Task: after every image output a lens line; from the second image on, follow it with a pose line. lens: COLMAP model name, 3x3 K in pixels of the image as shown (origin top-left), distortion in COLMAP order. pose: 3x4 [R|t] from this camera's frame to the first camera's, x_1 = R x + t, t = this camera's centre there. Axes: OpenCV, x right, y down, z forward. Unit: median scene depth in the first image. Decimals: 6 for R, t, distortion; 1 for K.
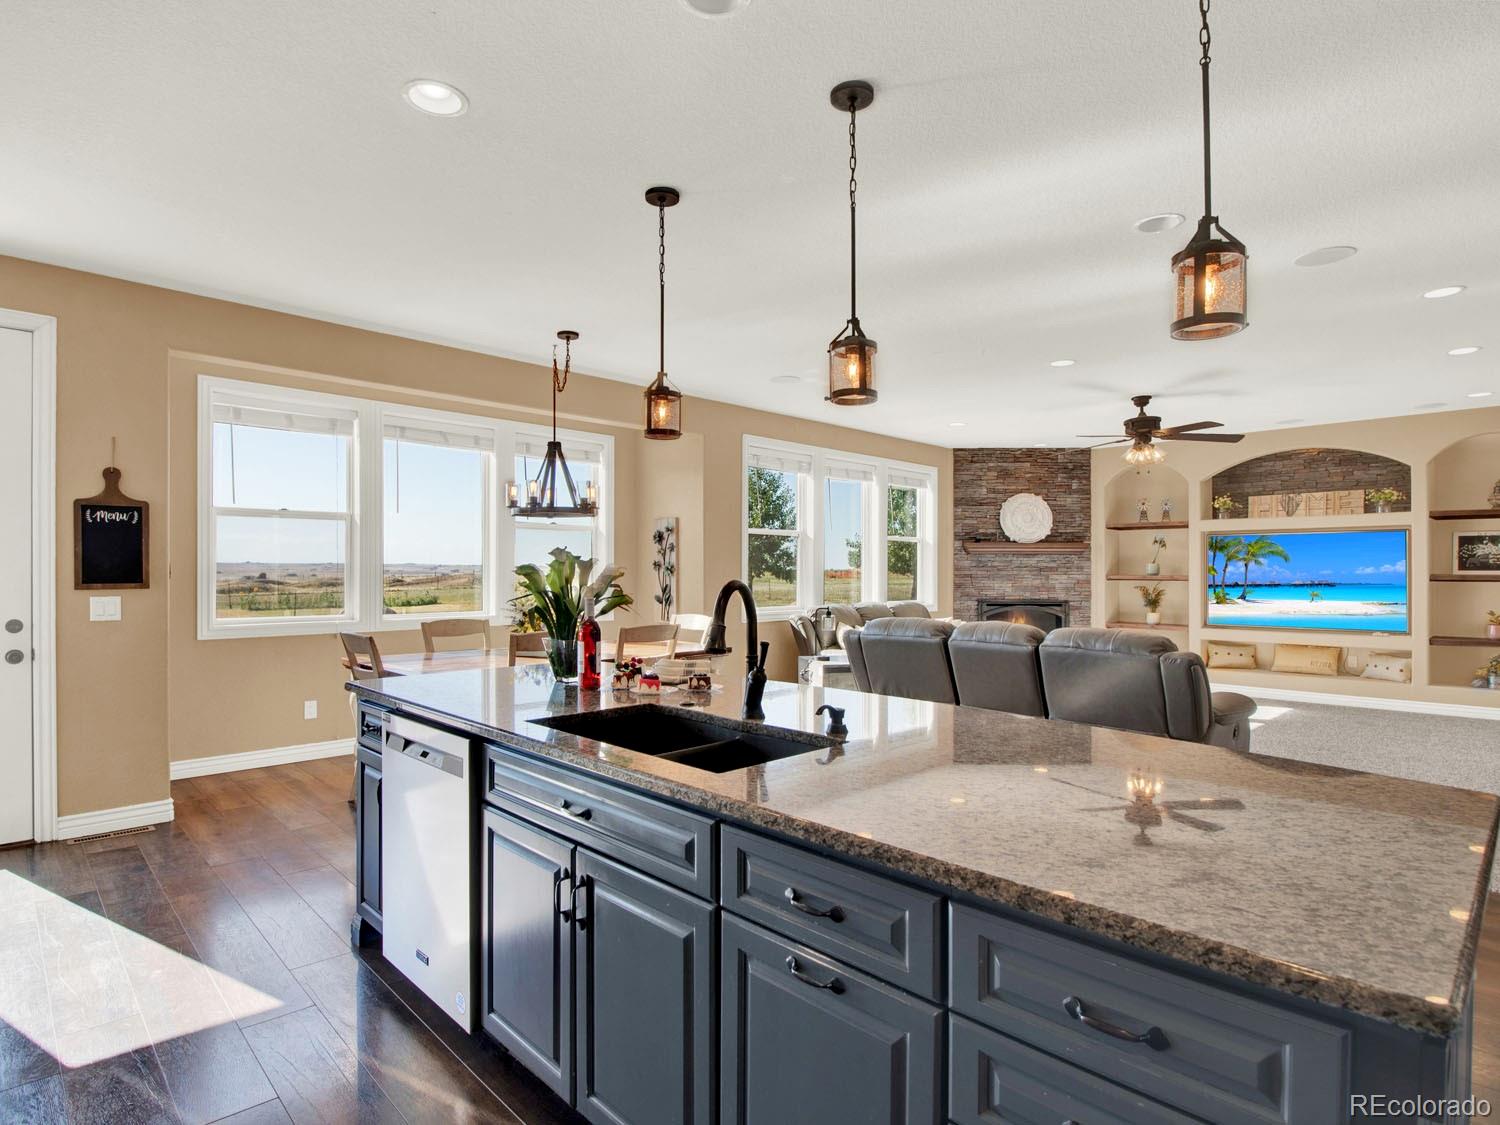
lens RADIAL K [[787.4, 0, 744.2], [0, 787.4, 572.4], [0, 0, 1]] dist [0.003396, -0.008504]
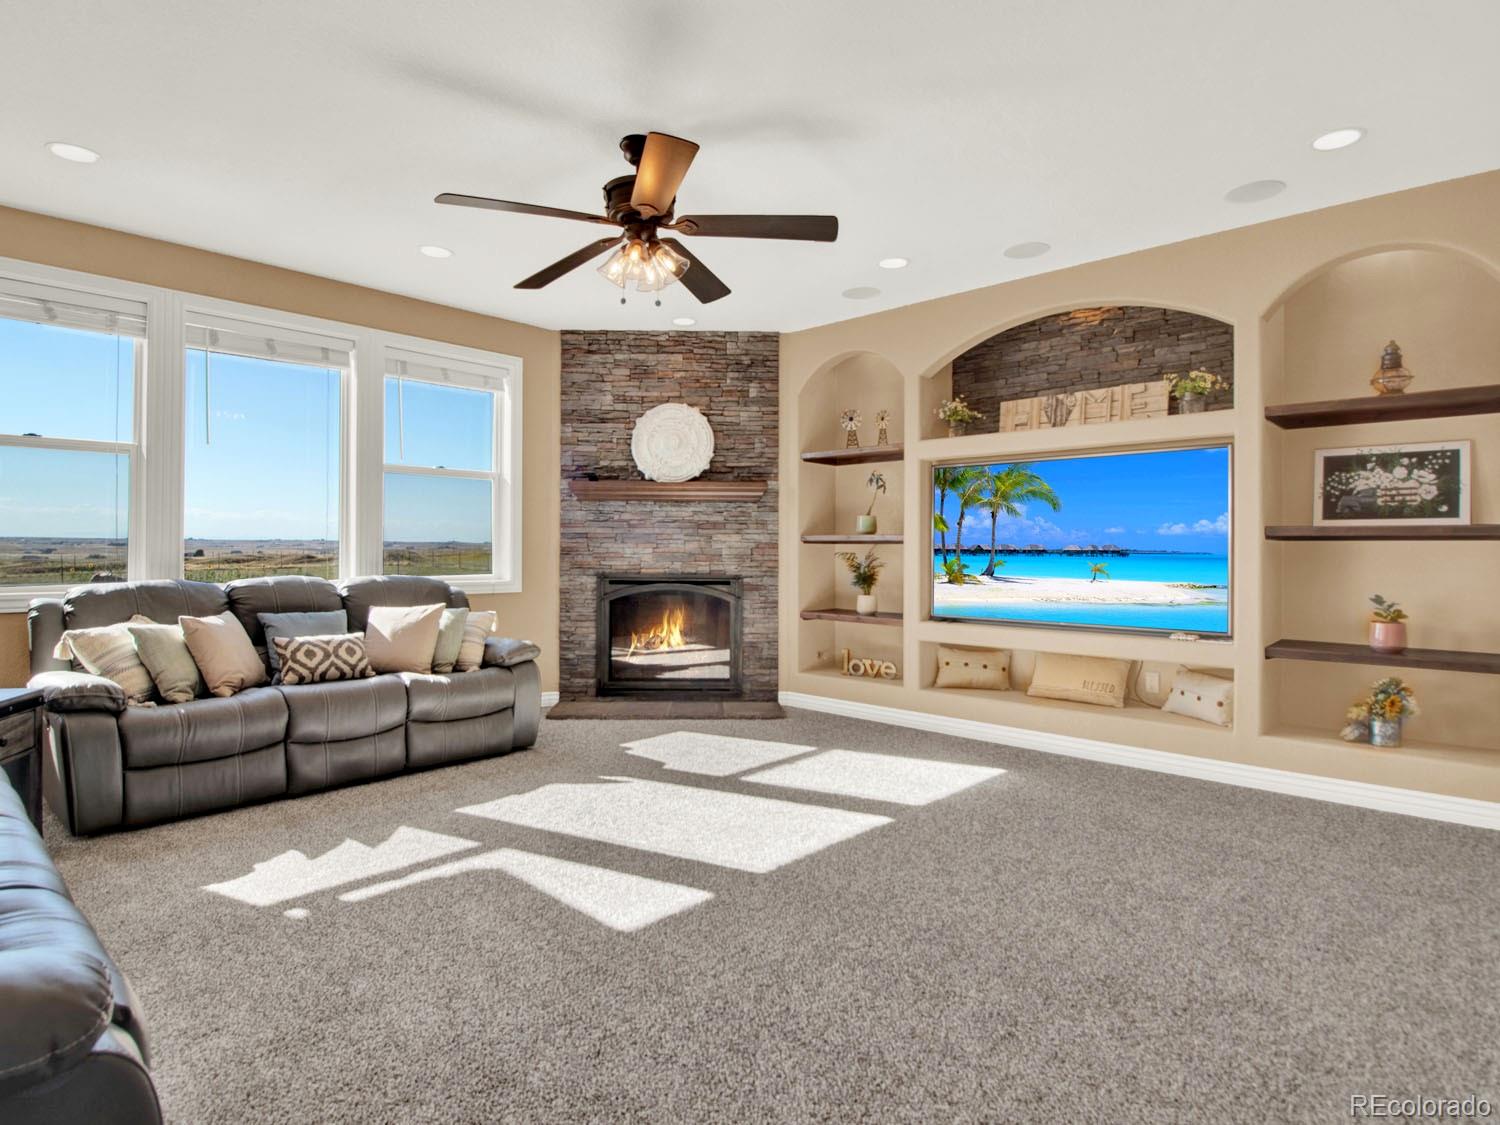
lens RADIAL K [[787.4, 0, 753.2], [0, 787.4, 556.2], [0, 0, 1]] dist [0.003396, -0.008504]
pose [[0.999826, 0.005954, 0.017685, 0.441702], [-0.006012, 0.999977, 0.003281, 0.019596], [-0.017665, -0.003386, 0.999838, 0.404702]]
